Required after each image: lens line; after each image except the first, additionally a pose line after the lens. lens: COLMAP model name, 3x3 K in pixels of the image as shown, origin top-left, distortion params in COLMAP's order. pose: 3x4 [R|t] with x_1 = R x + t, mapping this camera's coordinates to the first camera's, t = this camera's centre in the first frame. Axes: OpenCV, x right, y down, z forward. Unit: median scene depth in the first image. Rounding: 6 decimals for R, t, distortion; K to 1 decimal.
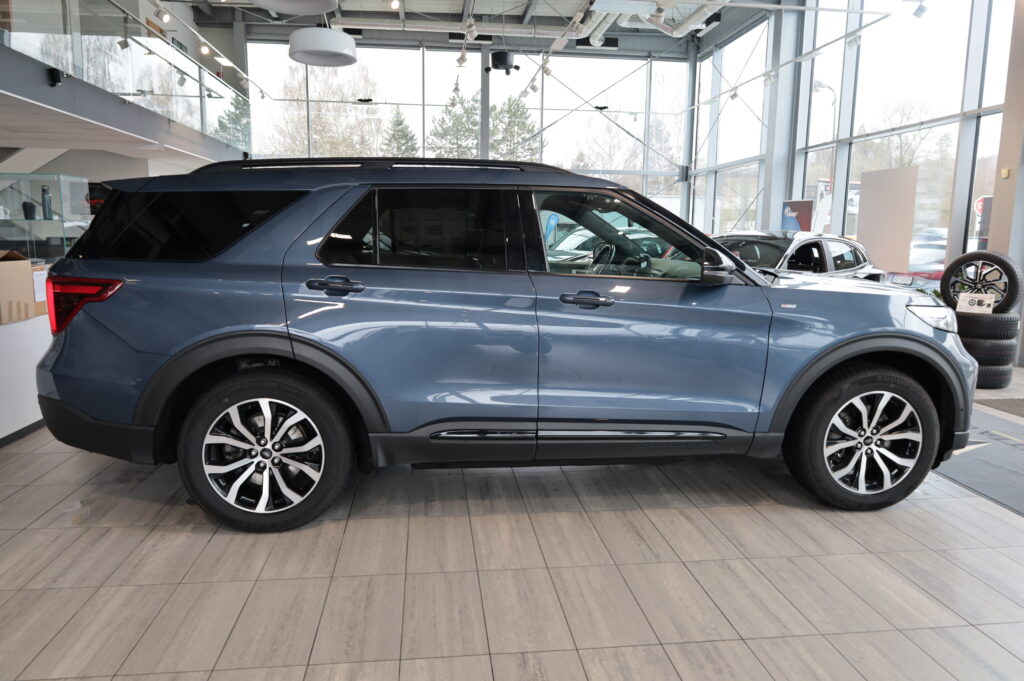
lens RADIAL K [[699.4, 0, 510.9], [0, 699.4, 335.5], [0, 0, 1]] dist [-0.009177, -0.003795]
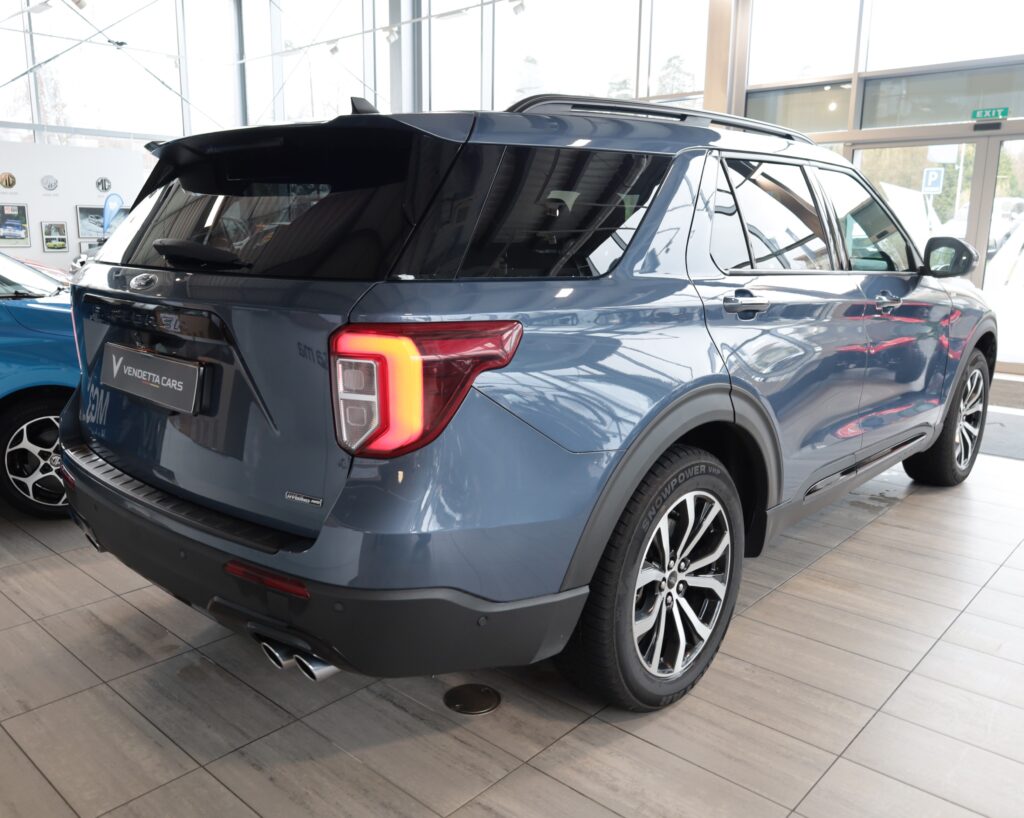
lens RADIAL K [[838.6, 0, 512.0], [0, 838.6, 409.0], [0, 0, 1]] dist [0.002530, -0.003550]
pose [[0.764190, -0.147166, 0.627977, -0.904086], [0.100512, 0.988899, 0.109434, -0.079701], [-0.637111, -0.020509, 0.770499, 0.506893]]
